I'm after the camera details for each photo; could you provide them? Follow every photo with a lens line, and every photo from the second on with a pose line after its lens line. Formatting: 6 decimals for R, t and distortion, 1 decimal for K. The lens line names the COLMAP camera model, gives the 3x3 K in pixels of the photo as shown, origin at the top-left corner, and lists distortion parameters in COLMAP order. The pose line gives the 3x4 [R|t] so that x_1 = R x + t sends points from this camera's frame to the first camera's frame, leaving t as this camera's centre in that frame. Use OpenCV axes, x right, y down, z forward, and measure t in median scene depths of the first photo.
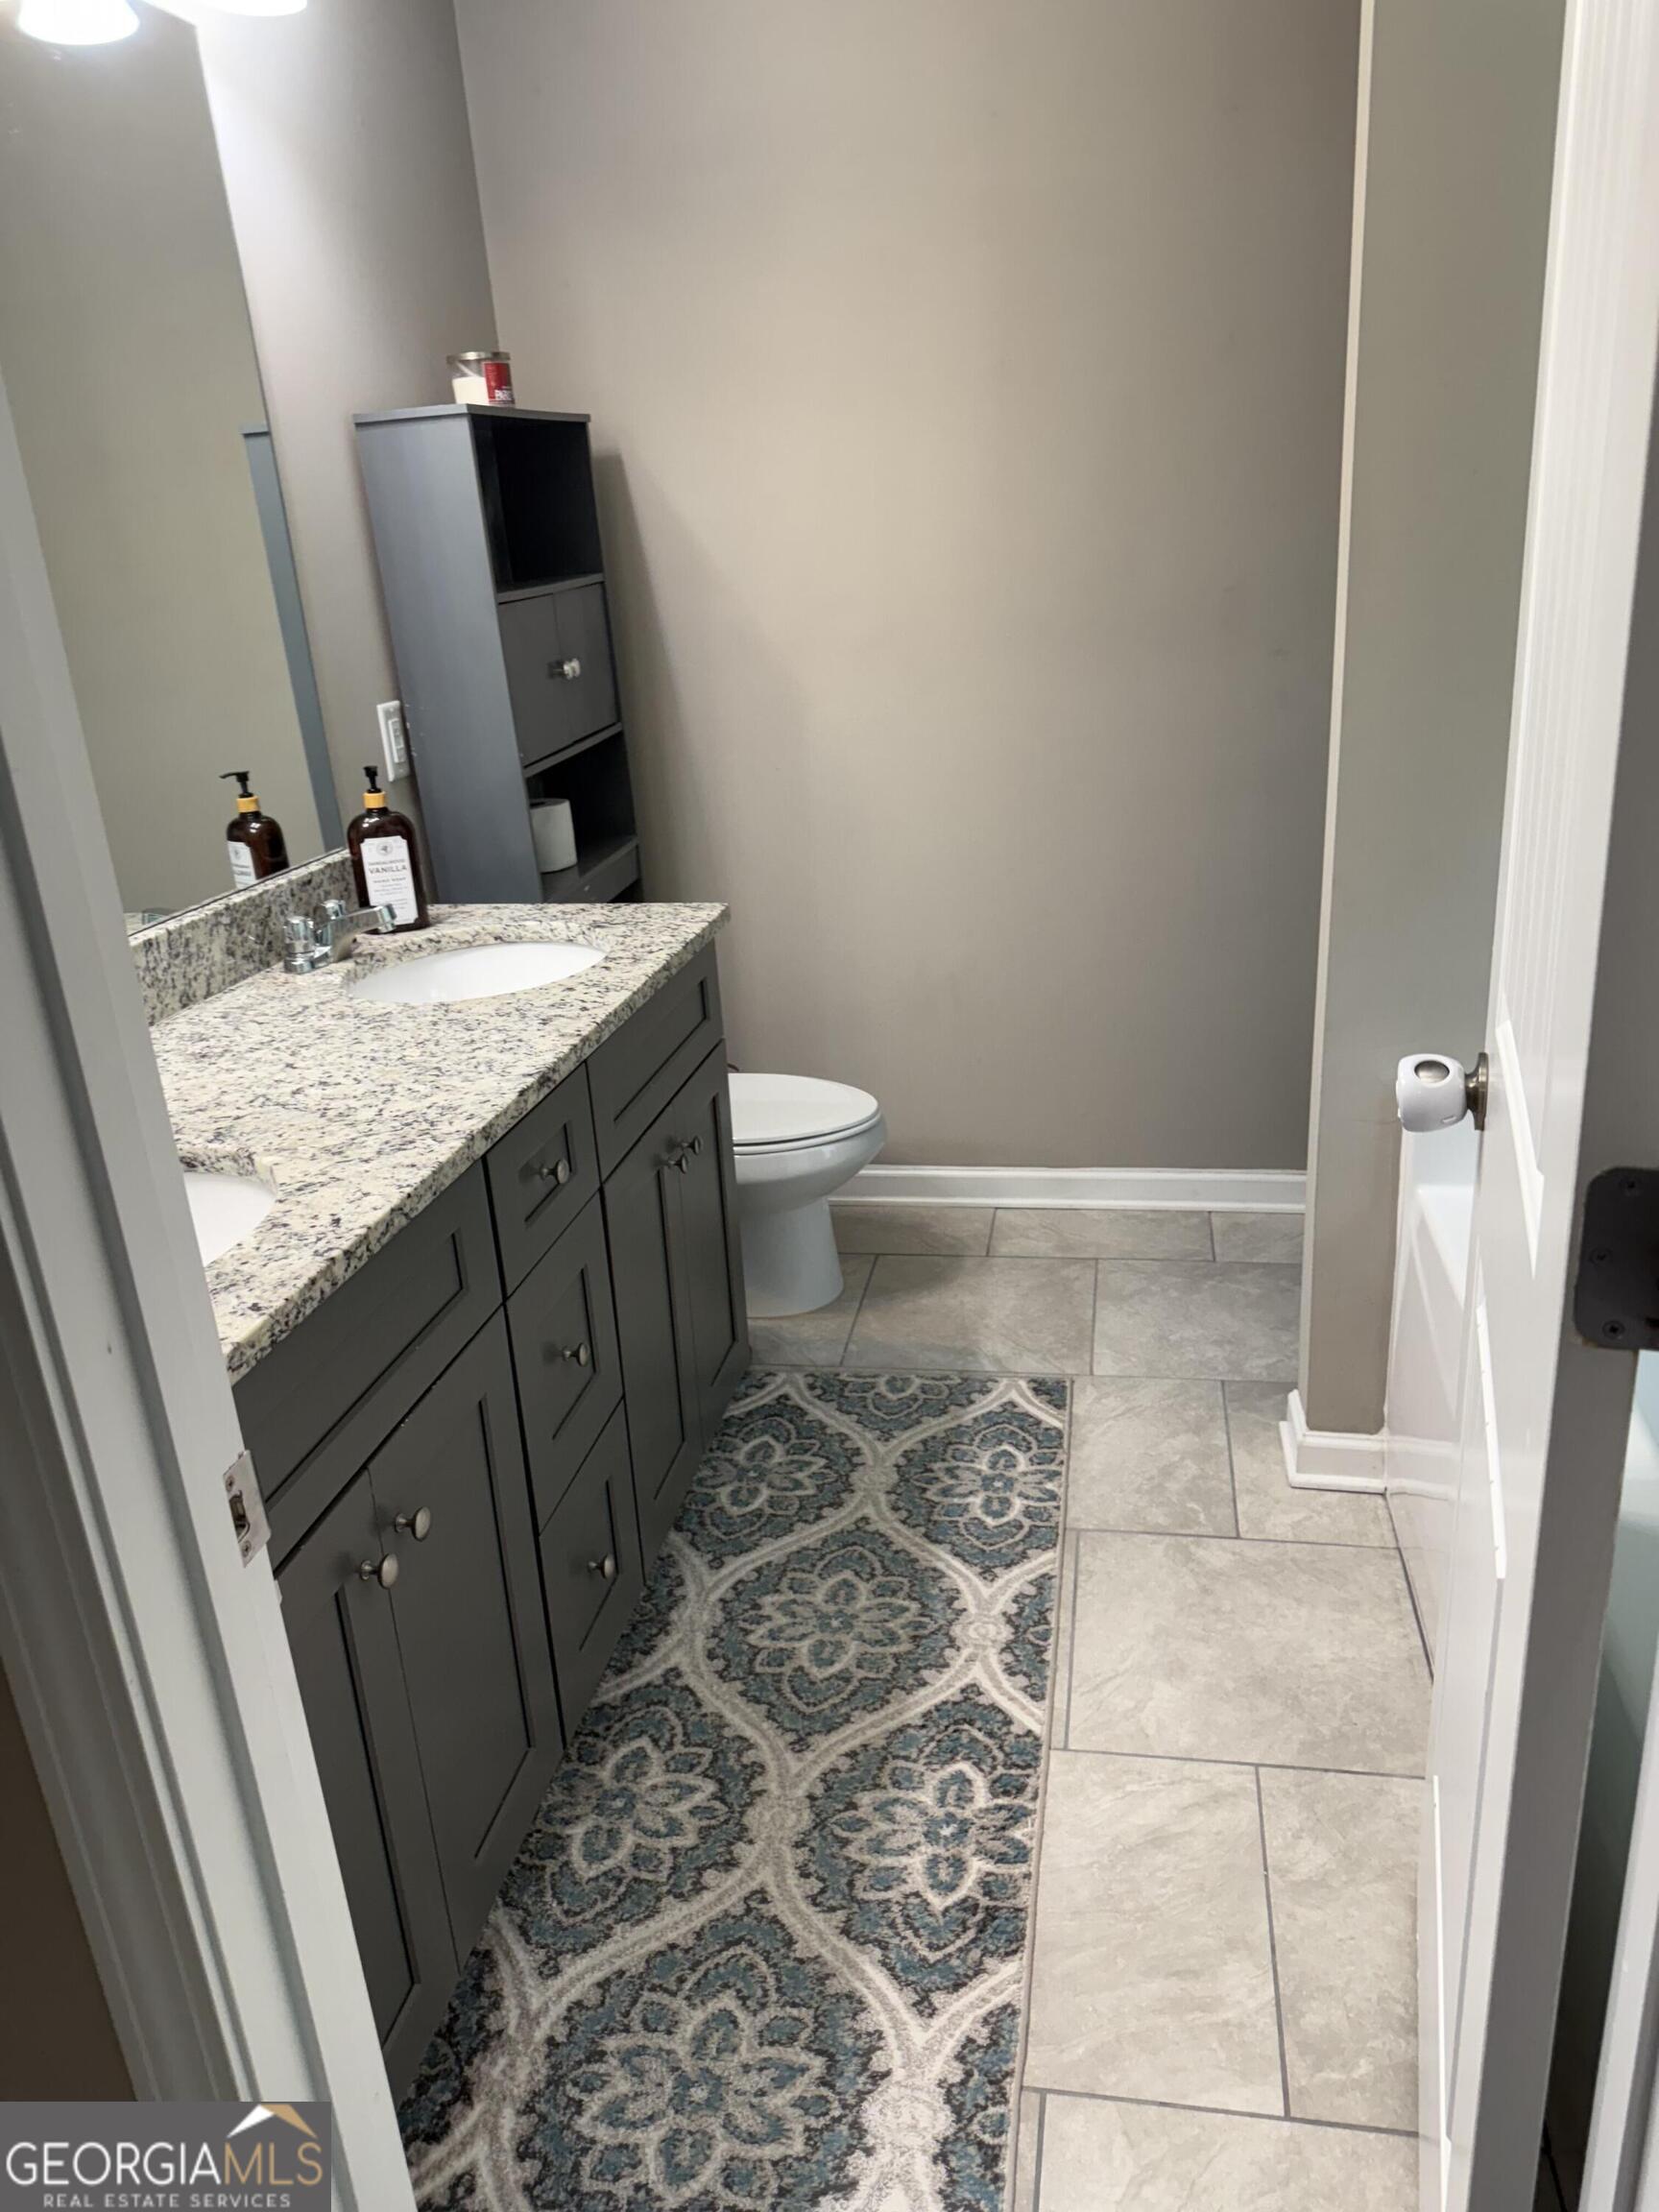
lens RADIAL K [[1538.6, 0, 829.5], [0, 1538.6, 1106.0], [0, 0, 1]] dist [-0.060574, -0.001657]
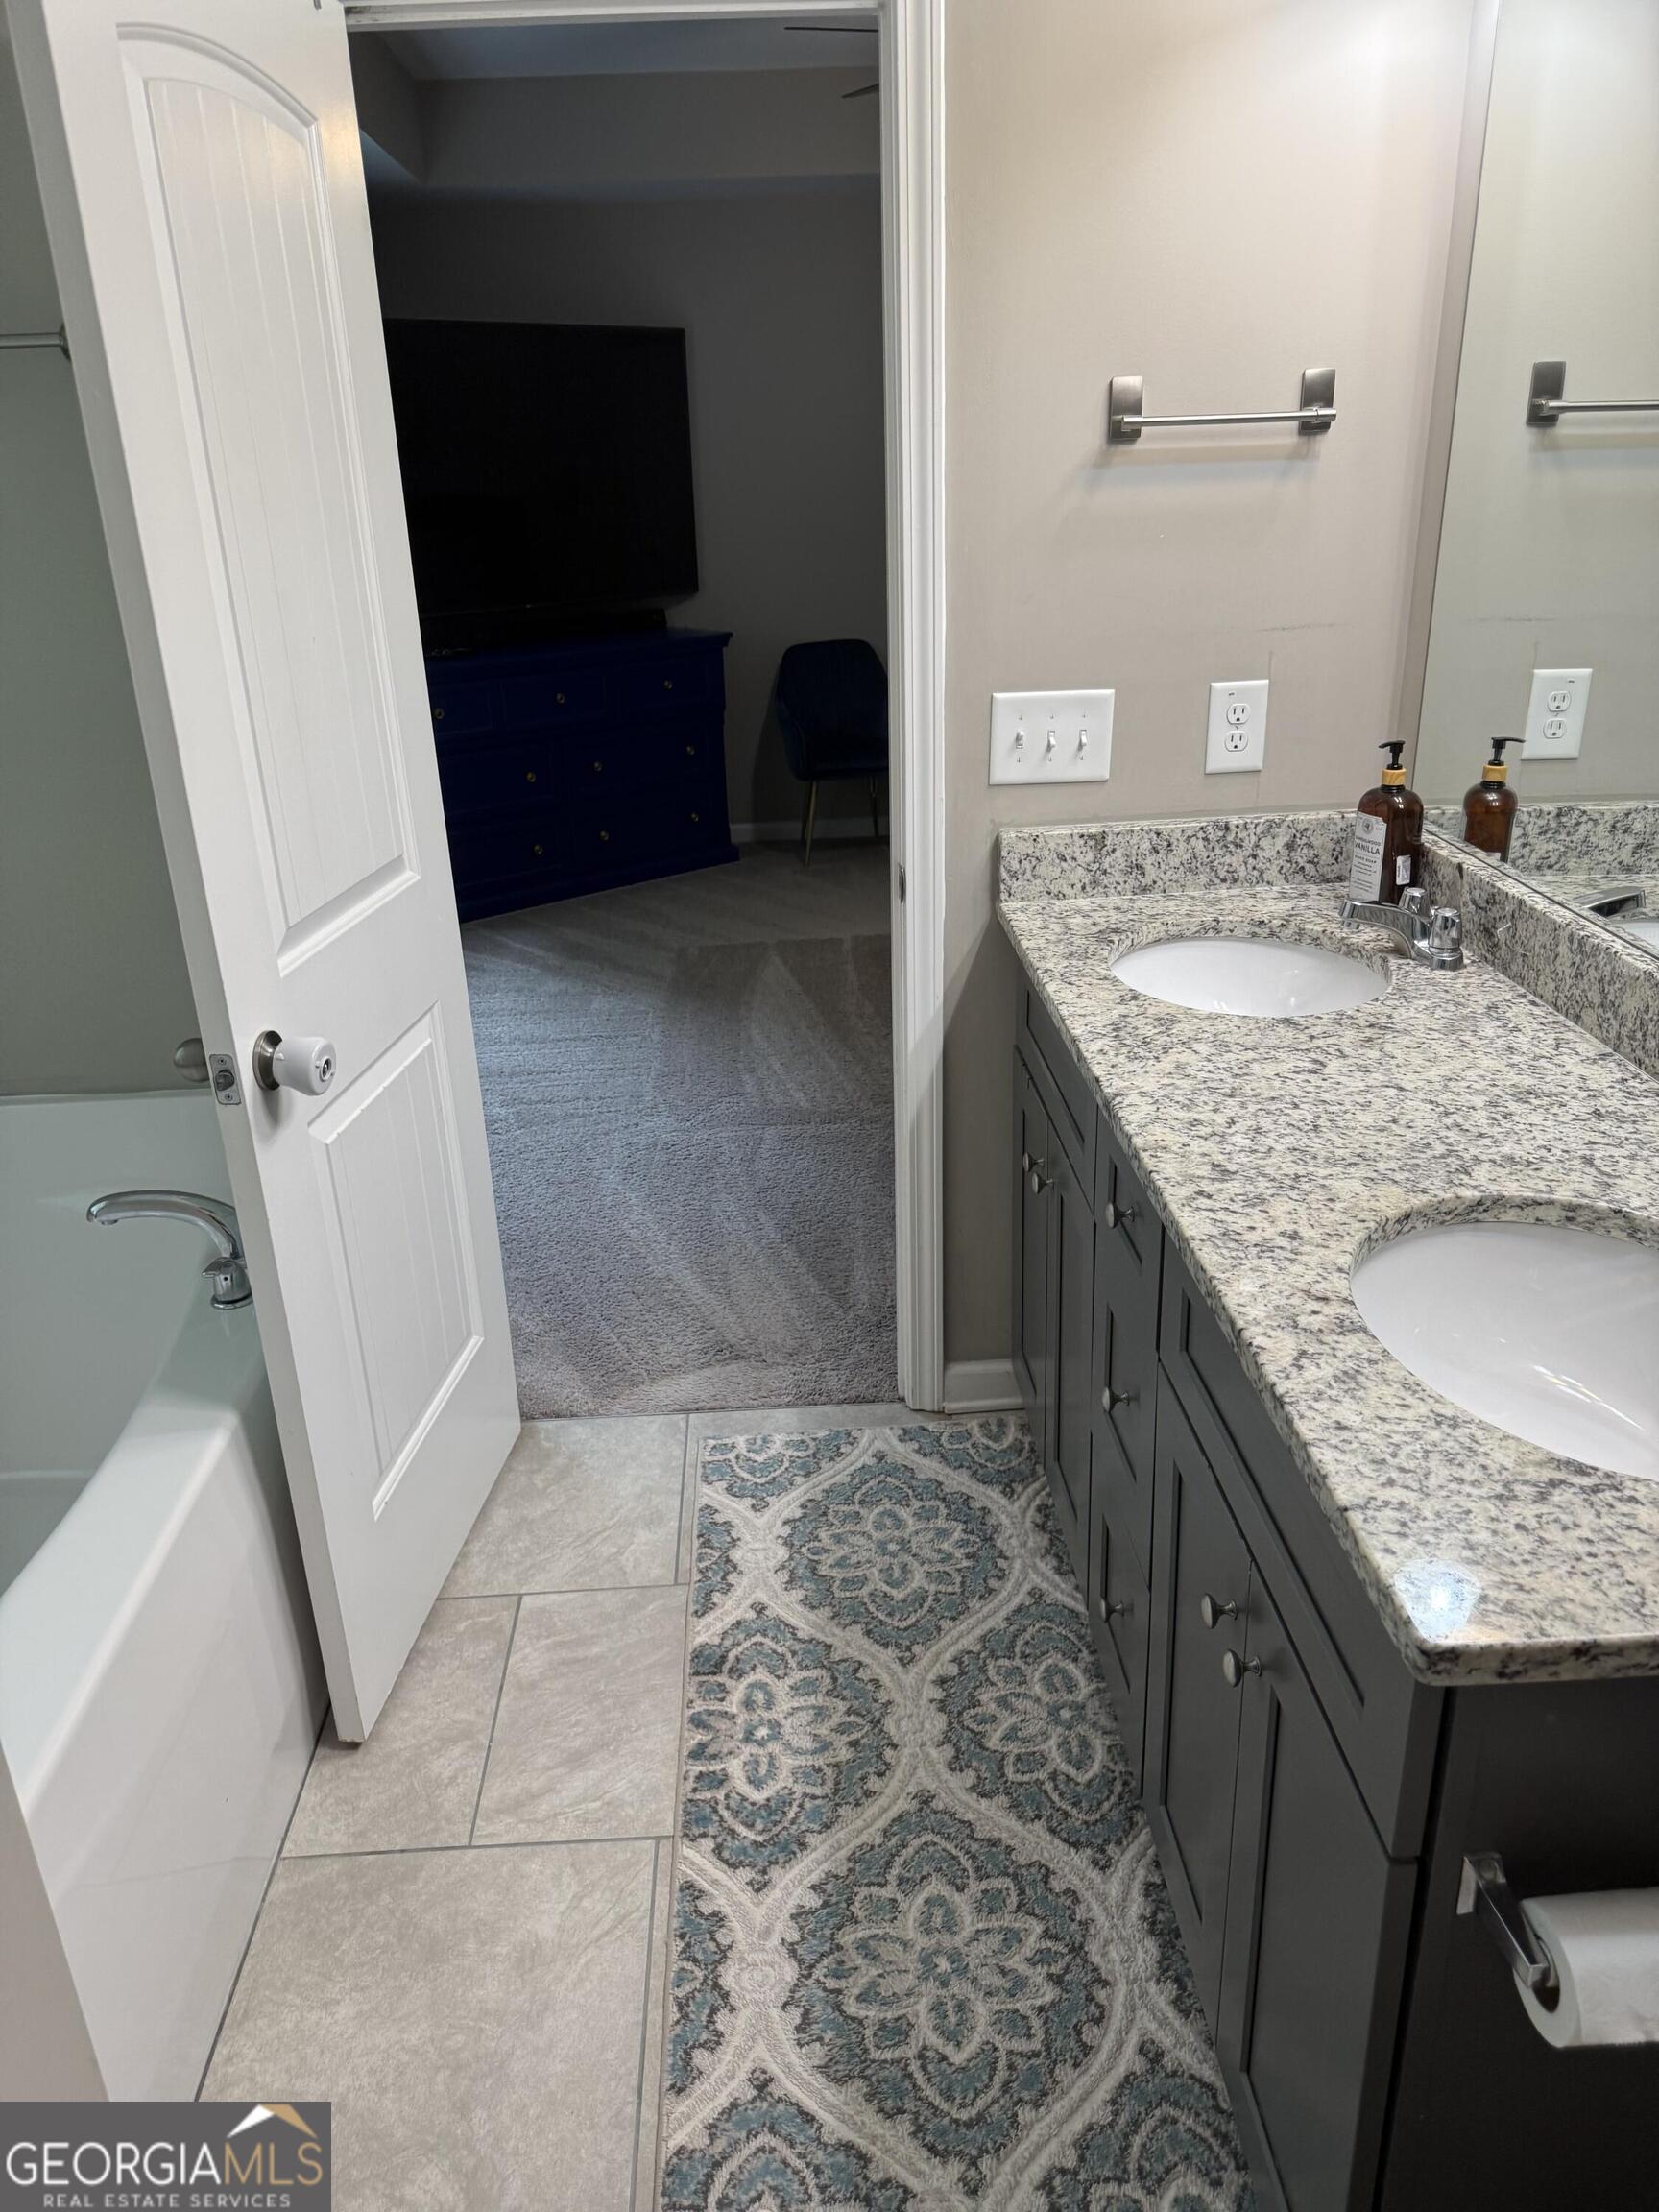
lens RADIAL K [[1538.6, 0, 829.5], [0, 1538.6, 1106.0], [0, 0, 1]] dist [-0.060574, -0.001657]
pose [[-0.969930, 0.171695, -0.172501, 0.139102], [0.013971, 0.746871, 0.664822, -0.596316], [0.242982, 0.642421, -0.726812, 1.475839]]
